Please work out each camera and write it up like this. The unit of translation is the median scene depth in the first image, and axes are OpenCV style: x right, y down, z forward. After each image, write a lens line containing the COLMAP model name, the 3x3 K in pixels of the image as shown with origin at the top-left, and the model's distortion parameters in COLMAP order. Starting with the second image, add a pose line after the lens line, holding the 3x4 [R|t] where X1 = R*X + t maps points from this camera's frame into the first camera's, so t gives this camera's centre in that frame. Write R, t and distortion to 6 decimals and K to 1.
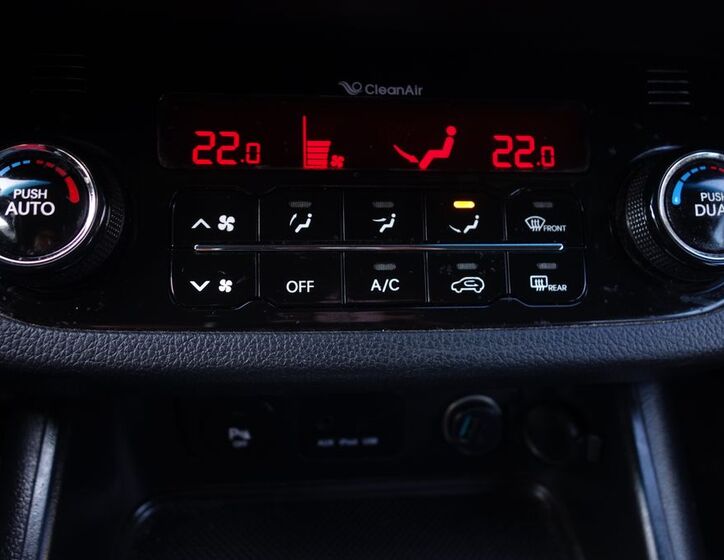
lens RADIAL K [[823.2, 0, 361.8], [0, 823.2, 280.4], [0, 0, 1]] dist [-0.007388, 0.000000]
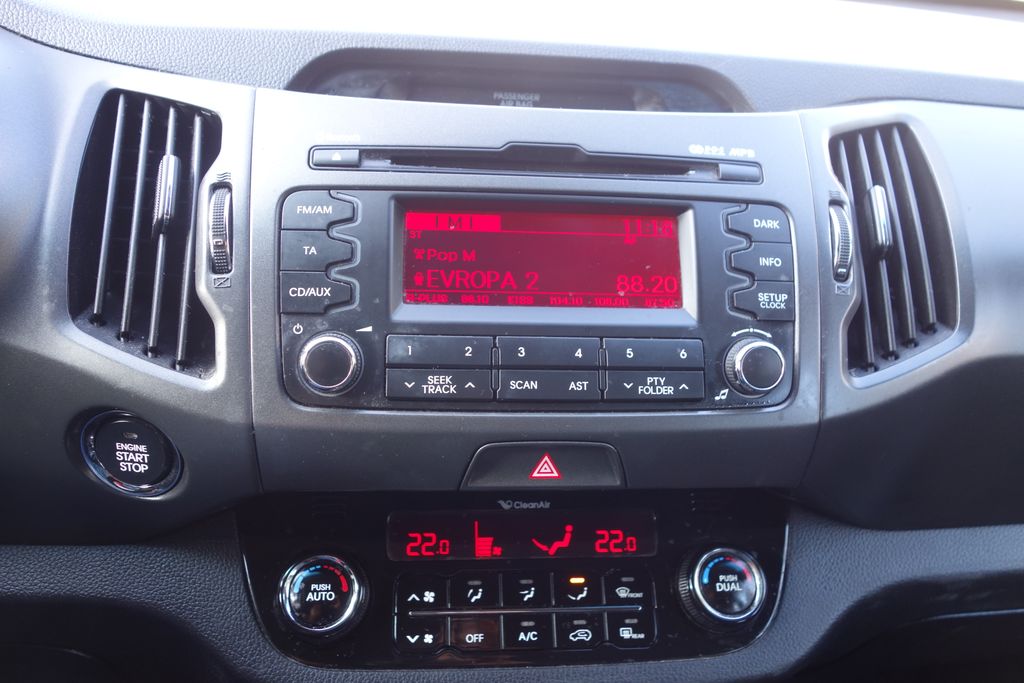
lens RADIAL K [[810.6, 0, 512.0], [0, 810.6, 340.2], [0, 0, 1]] dist [0.001678, -0.004465]
pose [[0.999965, -0.007446, 0.003786, -0.004161], [0.008210, 0.959655, -0.281062, -0.101041], [-0.001541, 0.281083, 0.959682, -0.648311]]
